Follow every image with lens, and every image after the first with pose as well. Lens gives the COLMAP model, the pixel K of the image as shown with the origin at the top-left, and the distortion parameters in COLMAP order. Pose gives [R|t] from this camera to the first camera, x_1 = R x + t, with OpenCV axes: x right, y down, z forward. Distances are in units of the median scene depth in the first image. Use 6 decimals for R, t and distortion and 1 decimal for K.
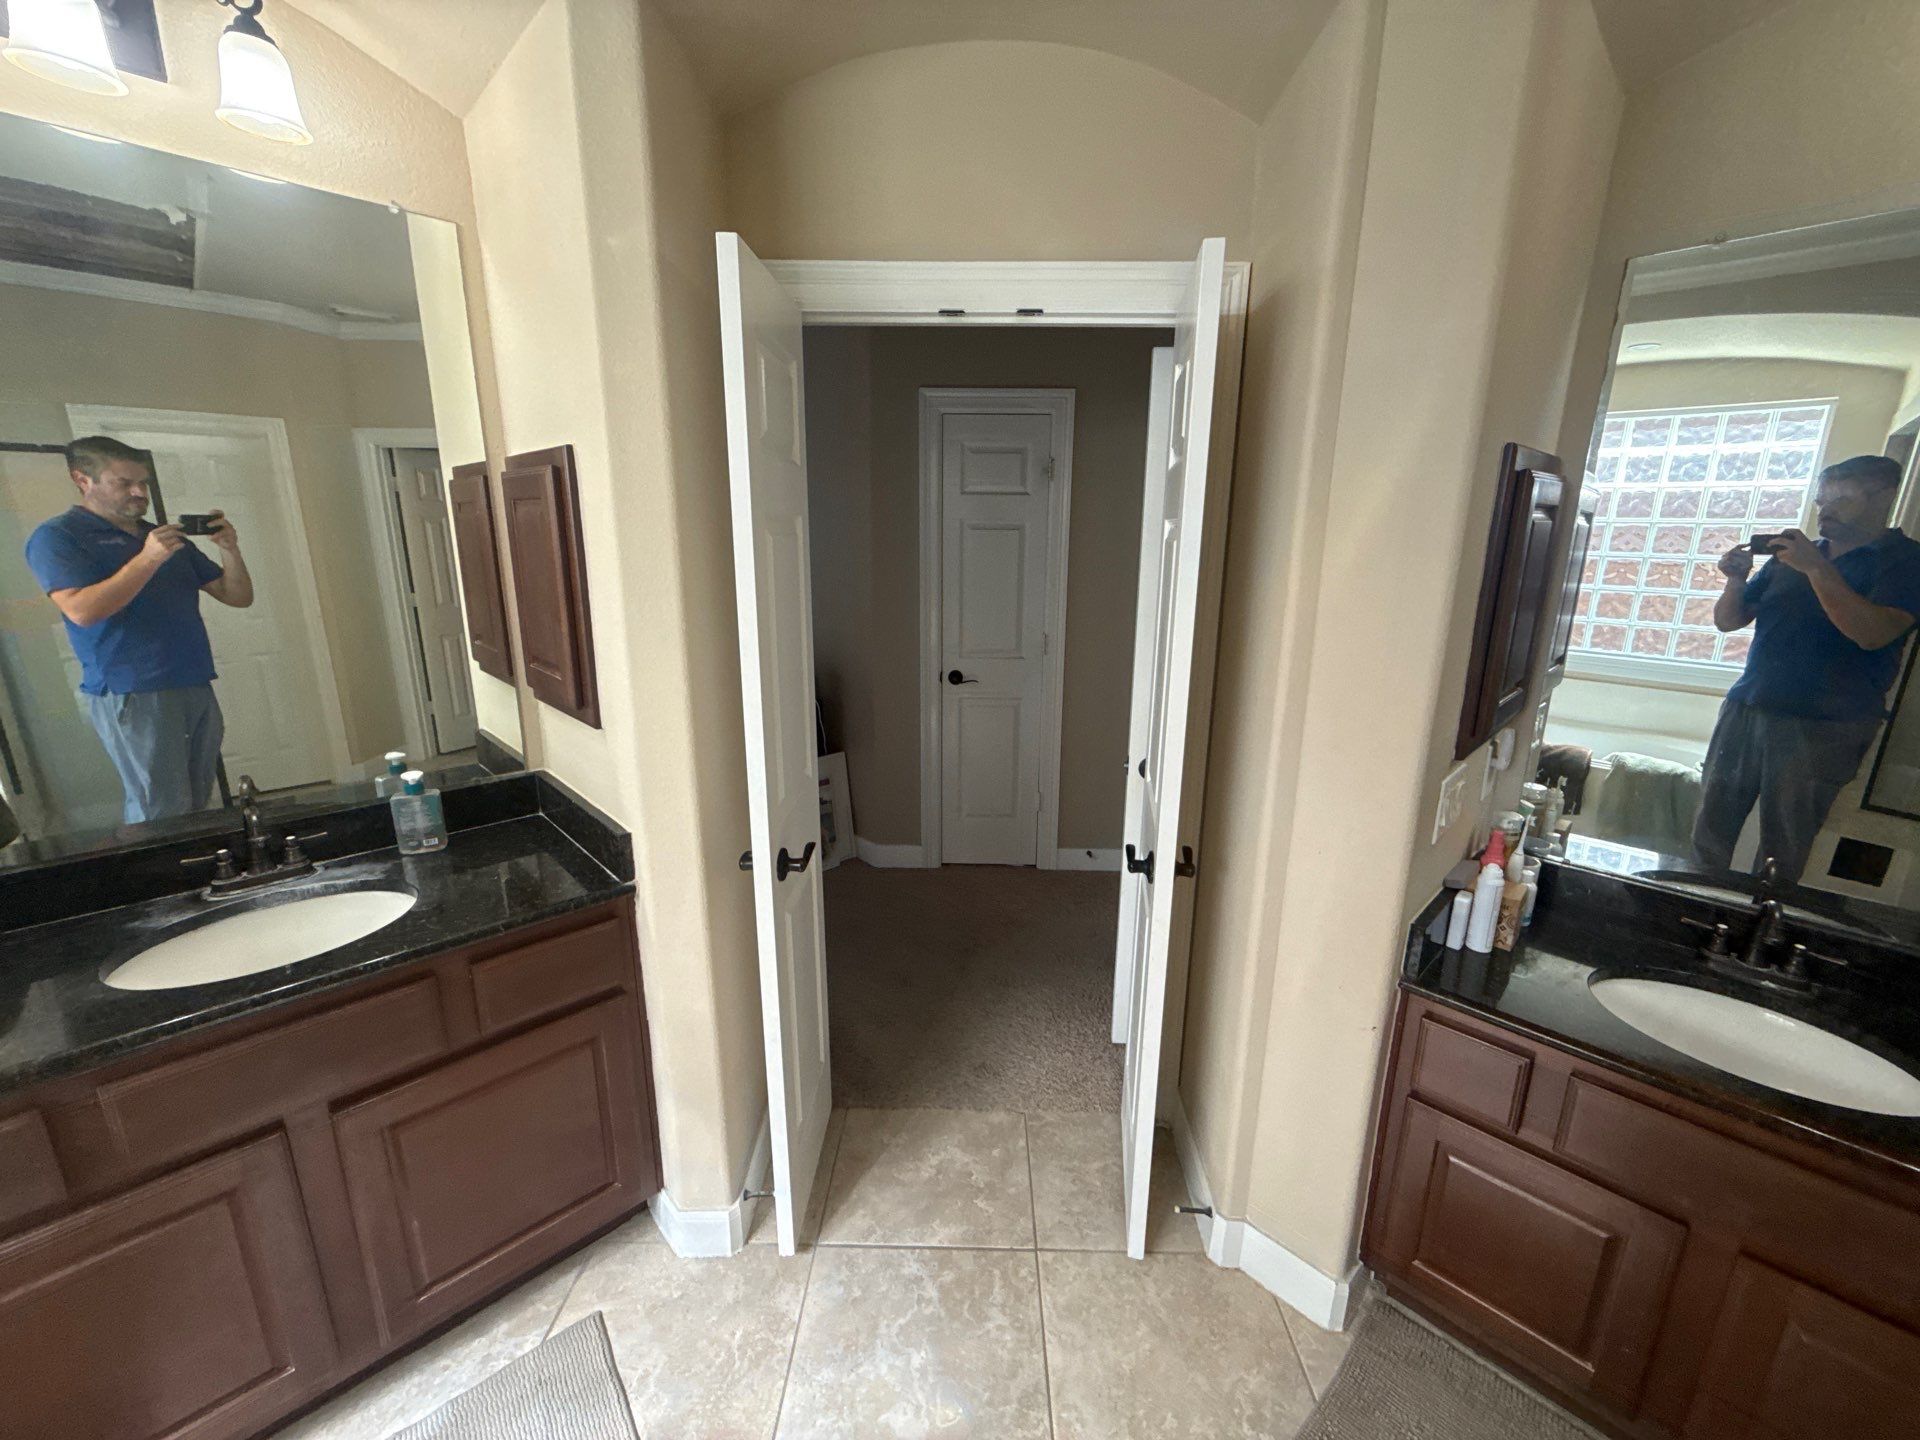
lens RADIAL K [[764.3, 0, 962.1], [0, 764.3, 718.6], [0, 0, 1]] dist [-0.000193, -0.000064]
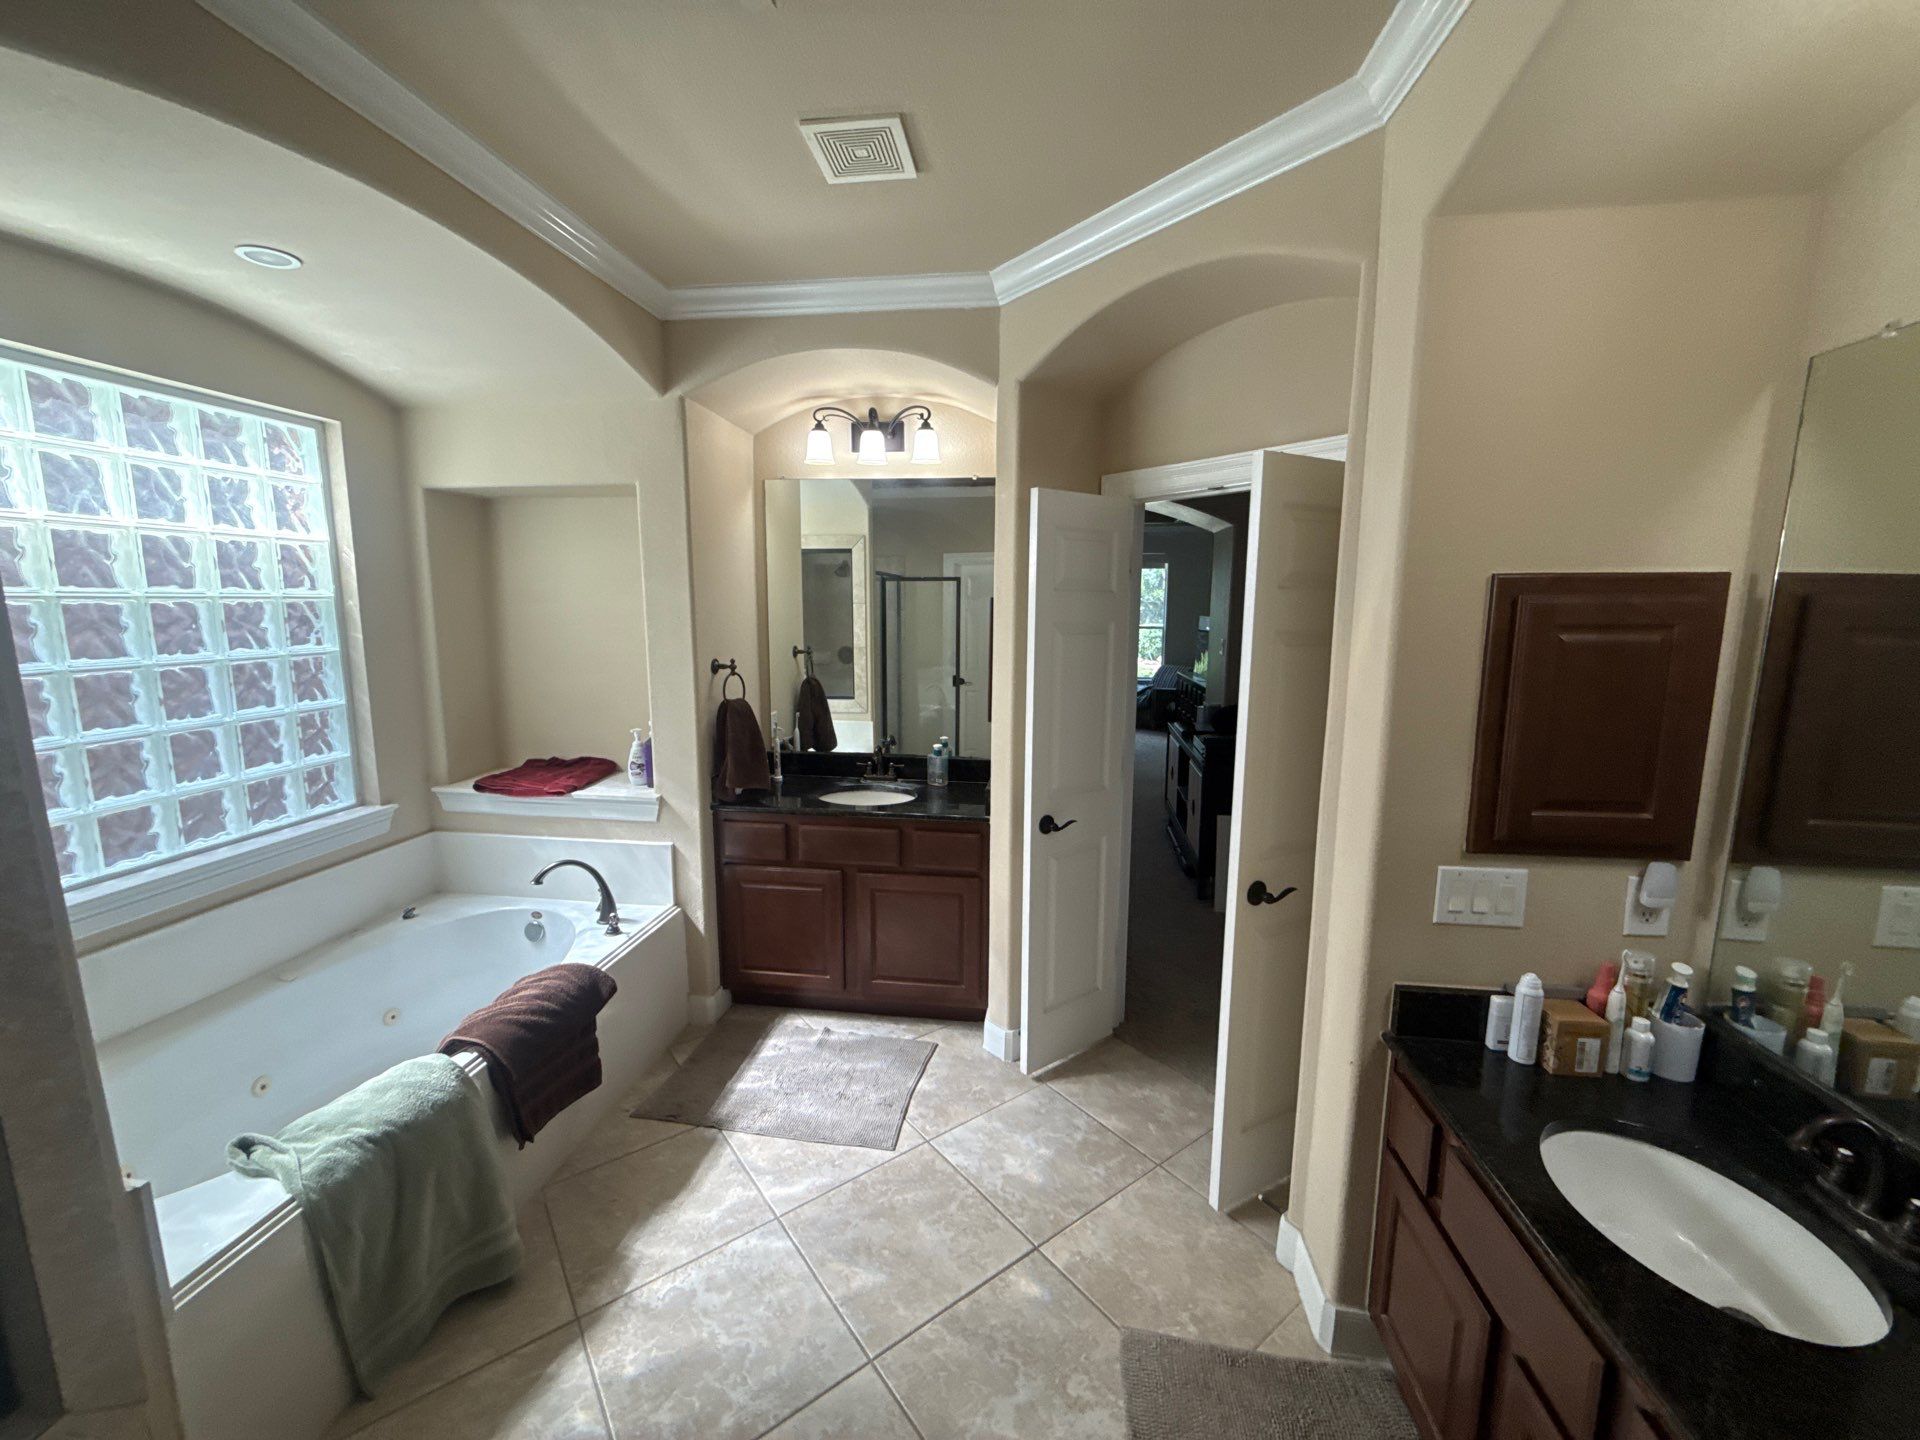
lens RADIAL K [[764.3, 0, 962.1], [0, 764.3, 718.6], [0, 0, 1]] dist [-0.000193, -0.000064]
pose [[0.619761, 0.112768, -0.776646, 0.939298], [-0.191409, 0.981457, -0.010237, 0.012500], [0.761090, 0.155002, 0.629854, -0.248515]]
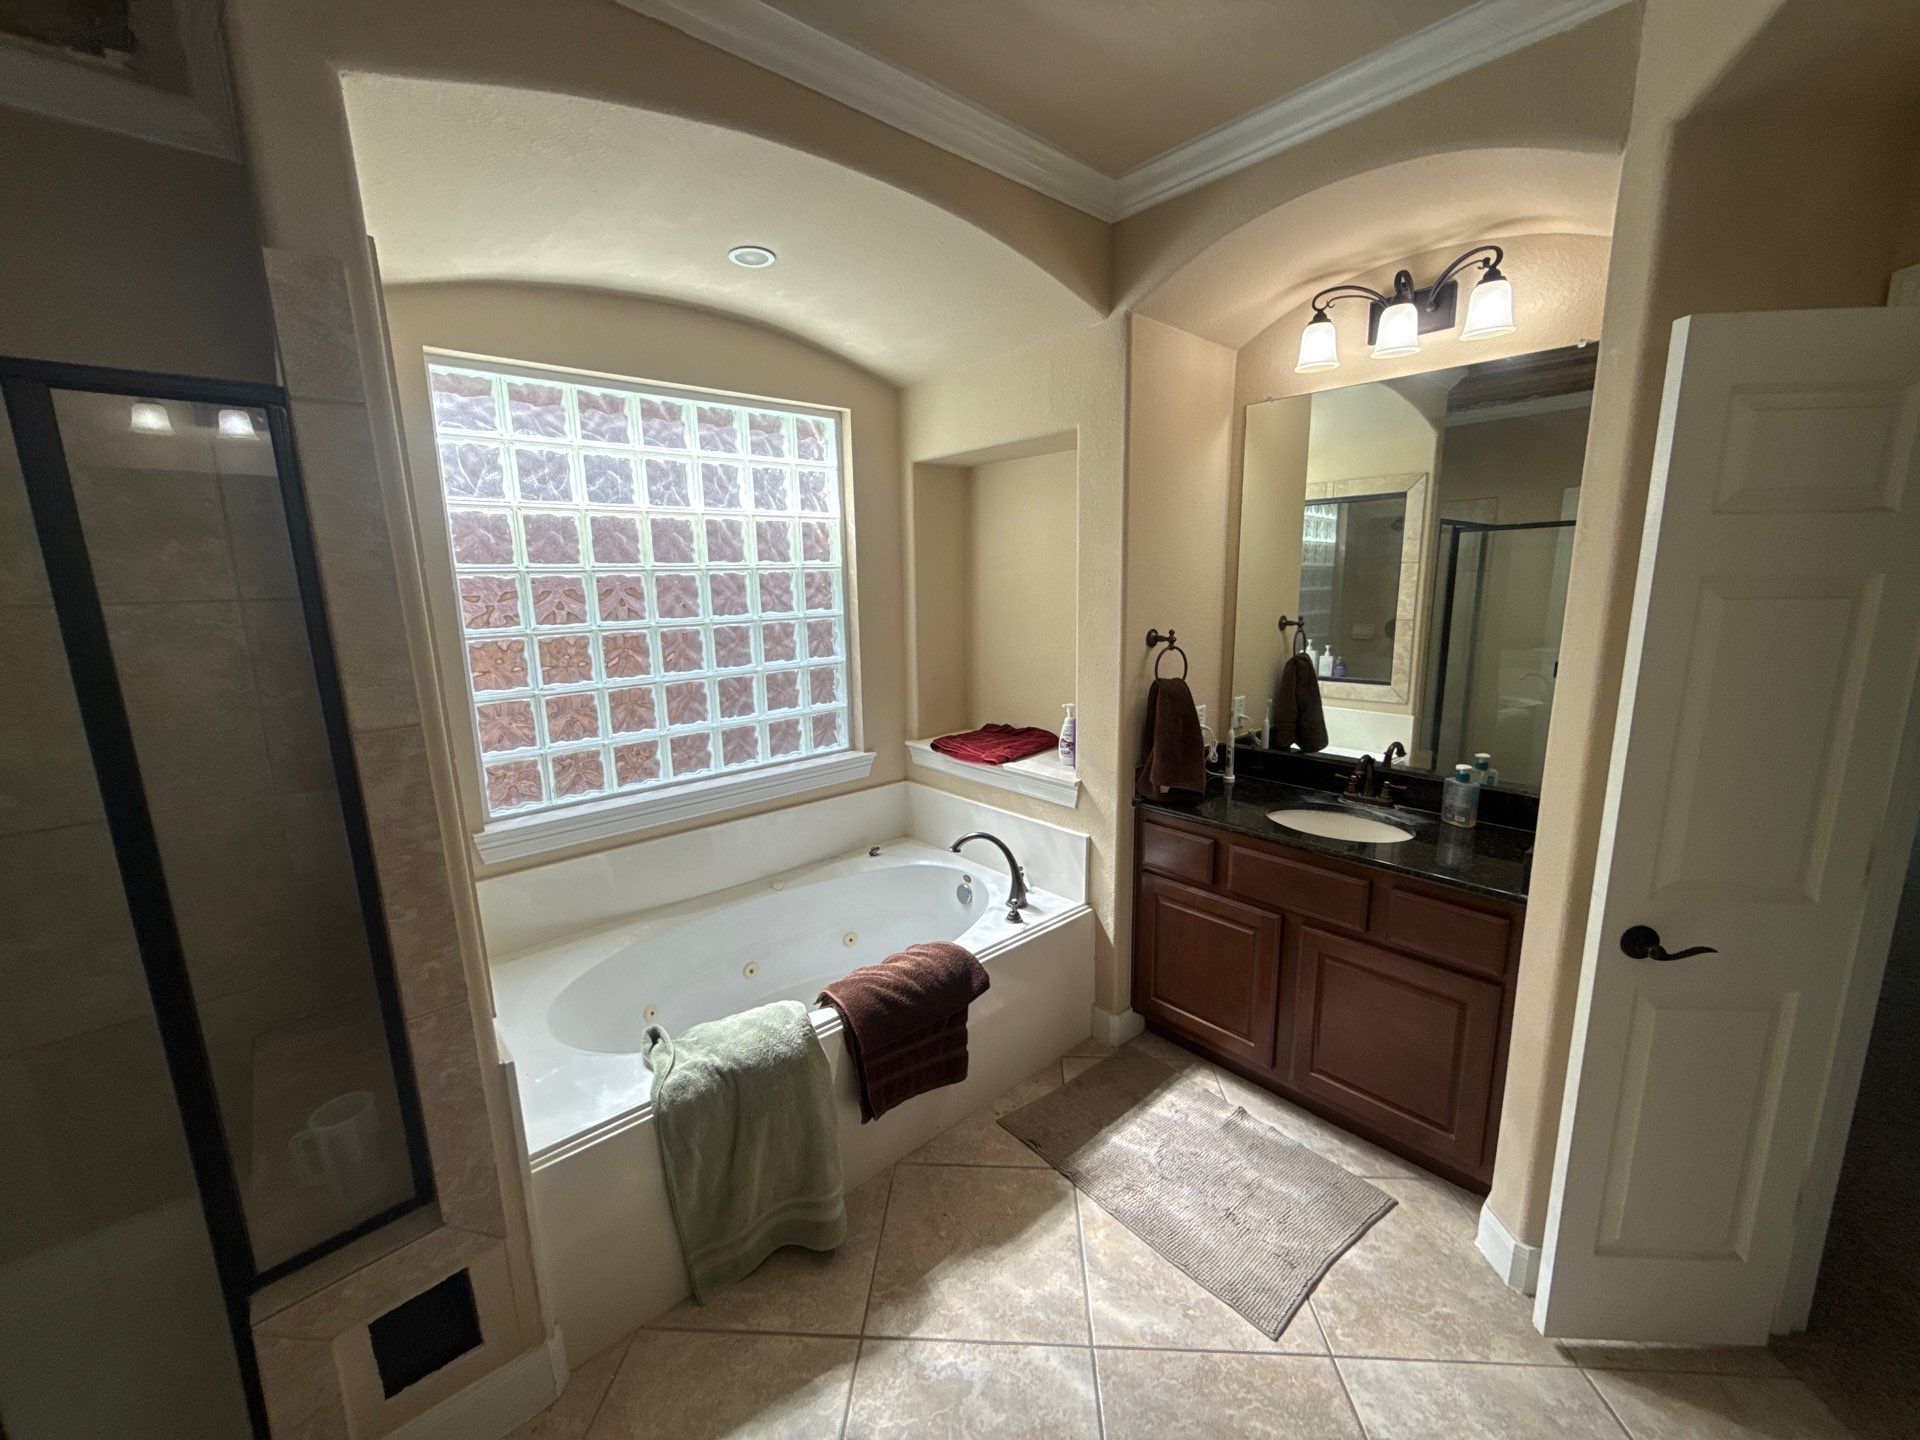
lens RADIAL K [[764.3, 0, 962.1], [0, 764.3, 718.6], [0, 0, 1]] dist [-0.000193, -0.000064]
pose [[-0.040155, 0.175268, -0.983702, 0.679520], [-0.225100, 0.957601, 0.179806, -0.055585], [0.973508, 0.228651, 0.001000, 0.119897]]
